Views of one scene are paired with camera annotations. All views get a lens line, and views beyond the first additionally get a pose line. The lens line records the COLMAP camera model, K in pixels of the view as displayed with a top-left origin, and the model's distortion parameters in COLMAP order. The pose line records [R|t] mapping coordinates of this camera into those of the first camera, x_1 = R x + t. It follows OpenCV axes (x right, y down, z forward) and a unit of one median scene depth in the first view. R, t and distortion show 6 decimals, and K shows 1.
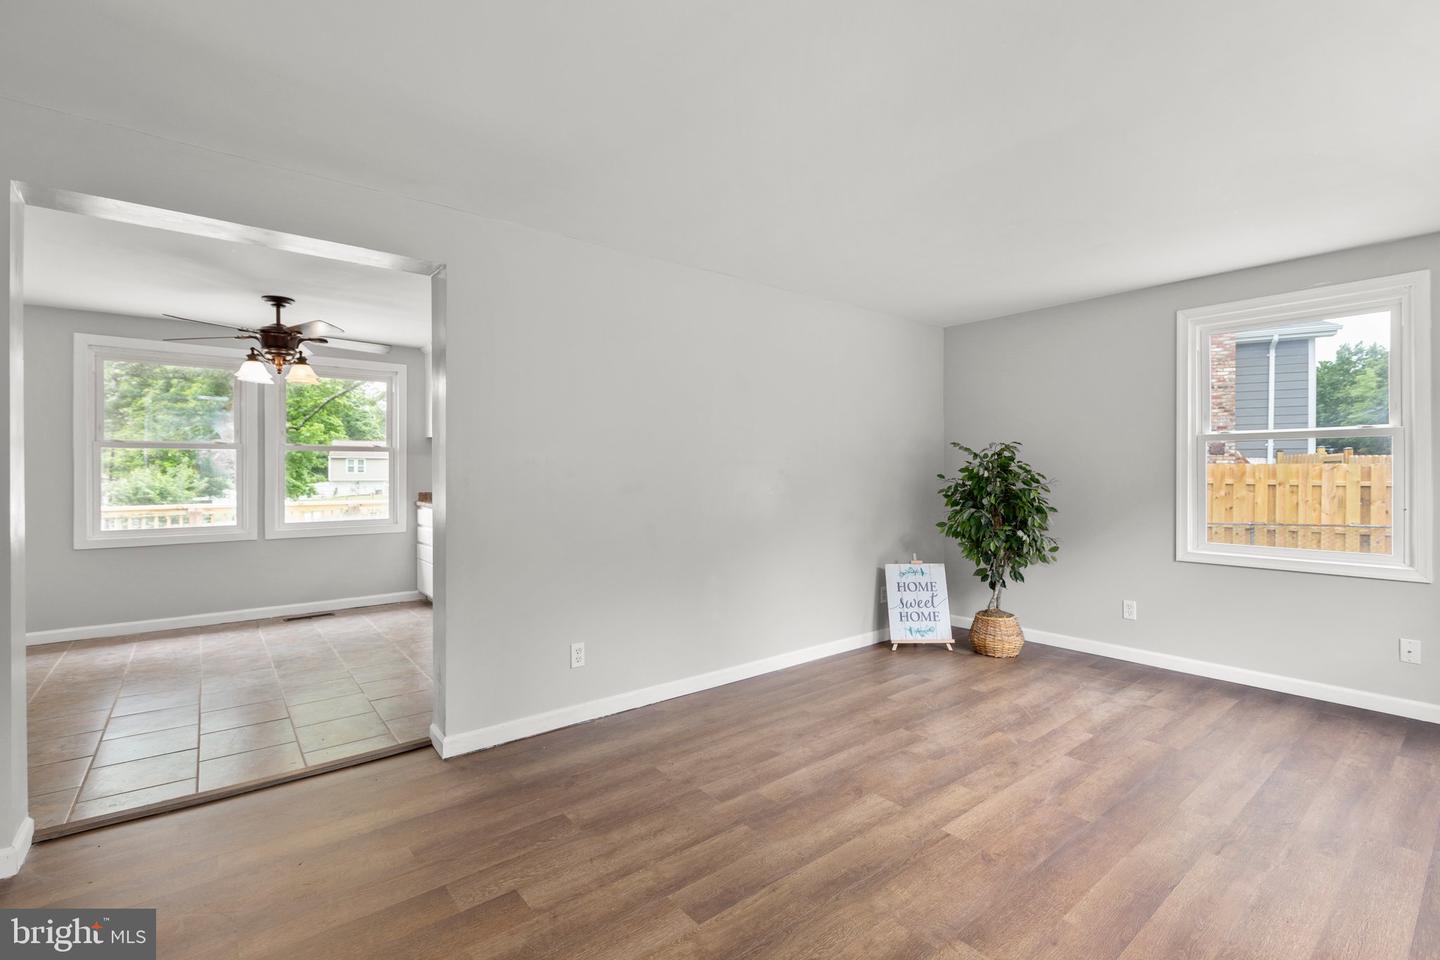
lens RADIAL K [[647.8, 0, 727.4], [0, 647.8, 480.9], [0, 0, 1]] dist [0.001571, -0.000044]
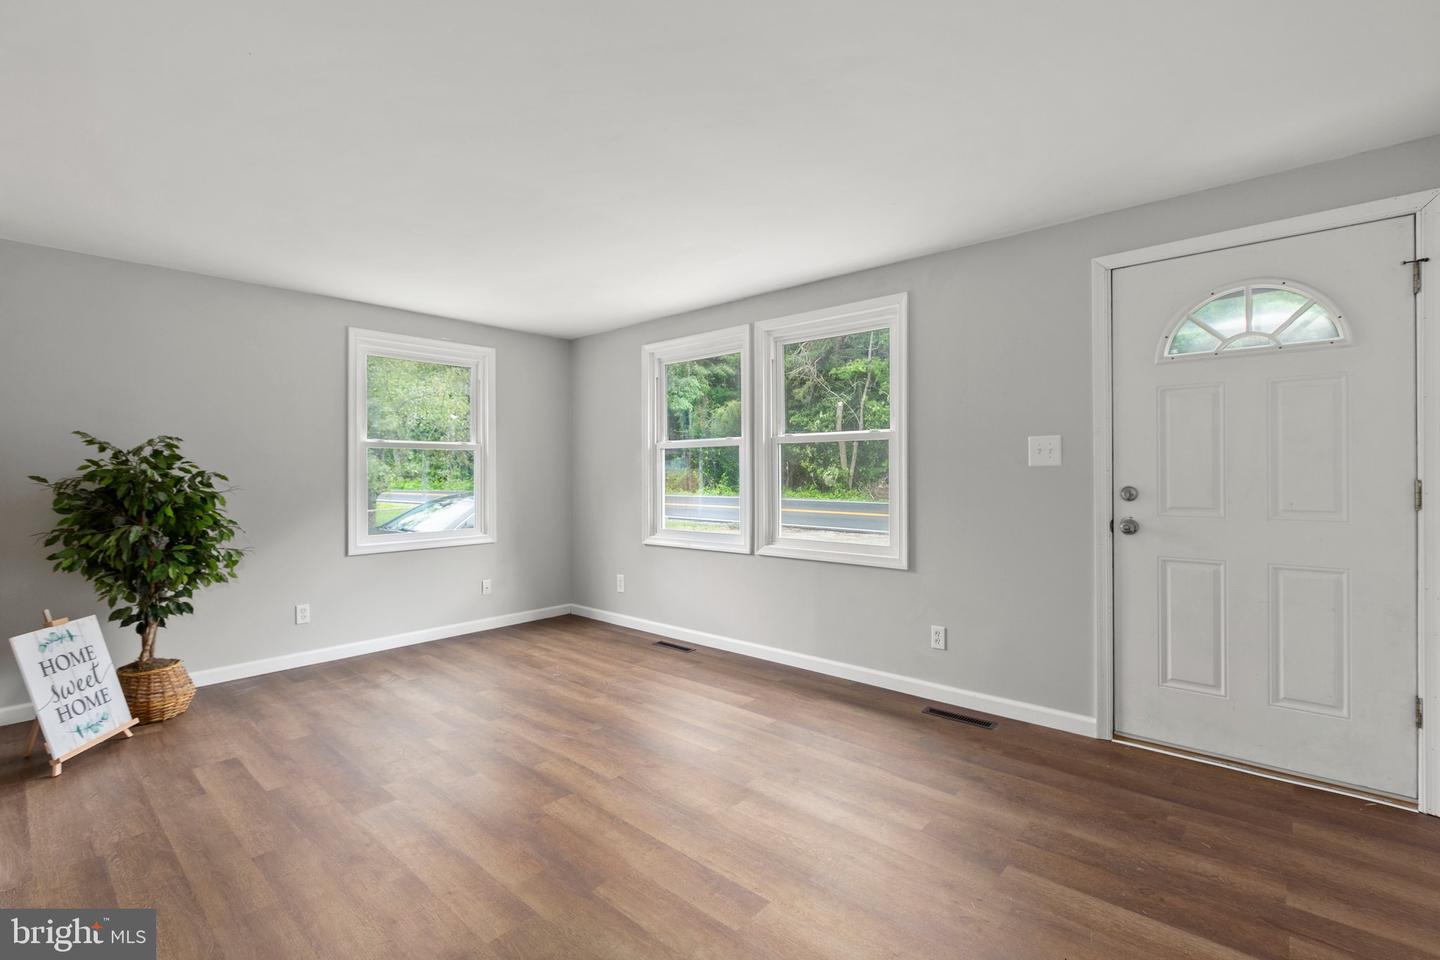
lens RADIAL K [[647.8, 0, 721.2], [0, 647.8, 472.0], [0, 0, 1]] dist [0.001571, -0.000044]
pose [[-0.159020, 0.002583, 0.987272, -0.469671], [0.016746, 0.999860, 0.000081, -0.006537], [-0.987133, 0.016546, -0.159041, 0.539222]]
